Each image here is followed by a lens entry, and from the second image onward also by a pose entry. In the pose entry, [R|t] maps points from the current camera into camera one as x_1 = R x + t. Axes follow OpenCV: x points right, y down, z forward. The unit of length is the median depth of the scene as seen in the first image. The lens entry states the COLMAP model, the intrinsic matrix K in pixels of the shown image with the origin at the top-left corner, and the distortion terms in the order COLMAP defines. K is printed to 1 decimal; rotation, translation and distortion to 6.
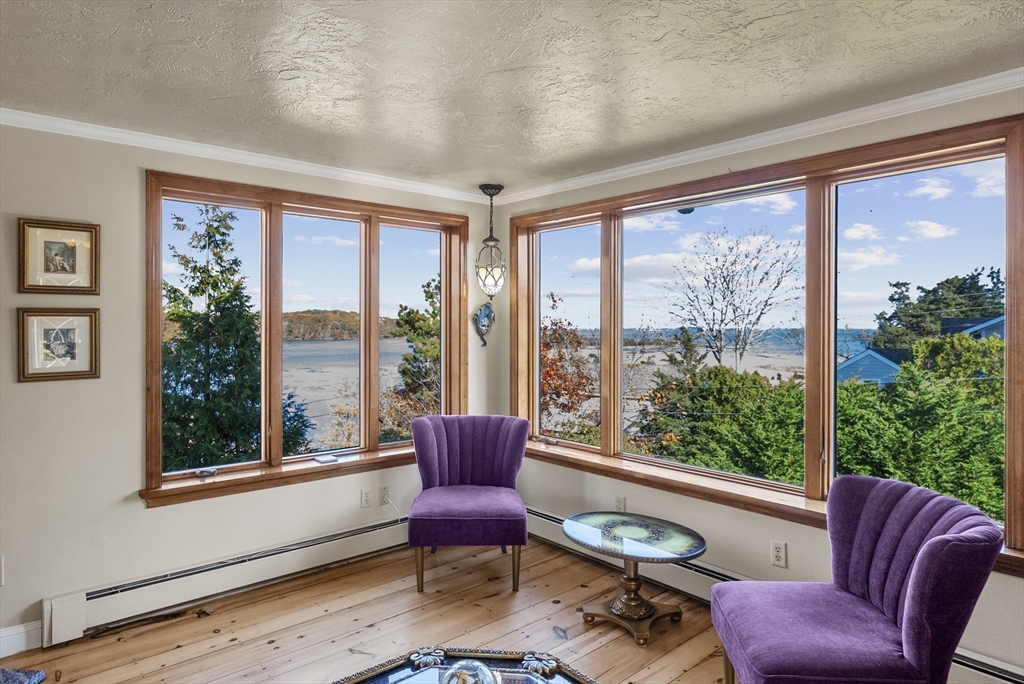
lens RADIAL K [[606.1, 0, 508.0], [0, 606.1, 333.9], [0, 0, 1]] dist [-0.000304, -0.004469]
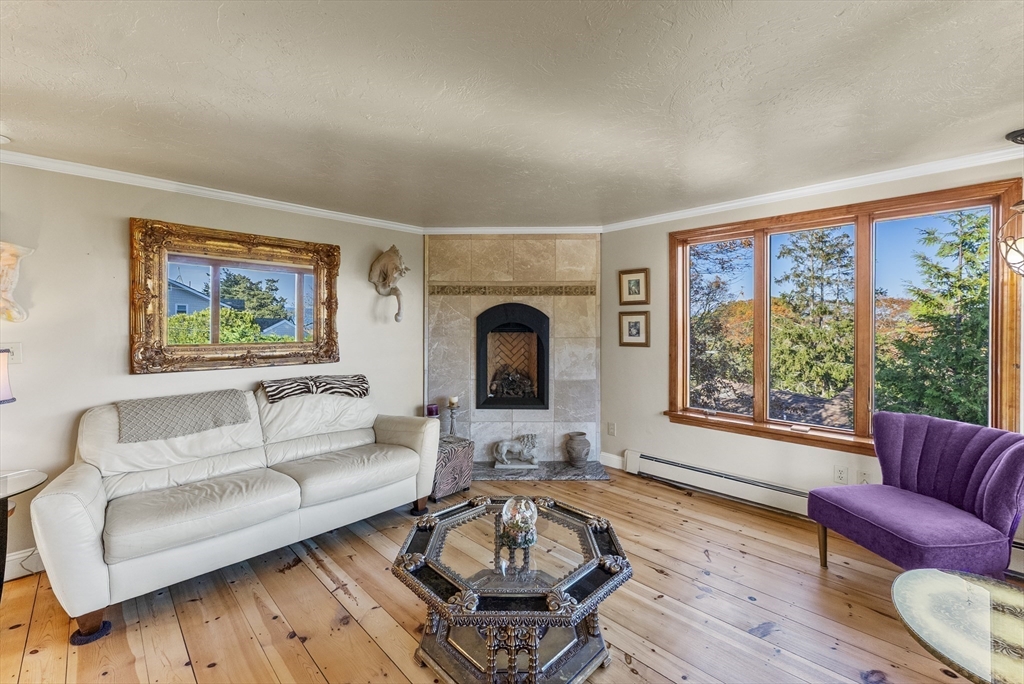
lens RADIAL K [[415.5, 0, 514.0], [0, 415.5, 334.8], [0, 0, 1]] dist [-0.000541, -0.000237]
pose [[0.084150, 0.018331, -0.996284, 0.596945], [-0.019321, 0.999673, 0.016761, 0.019085], [0.996266, 0.017838, 0.084477, 0.438872]]
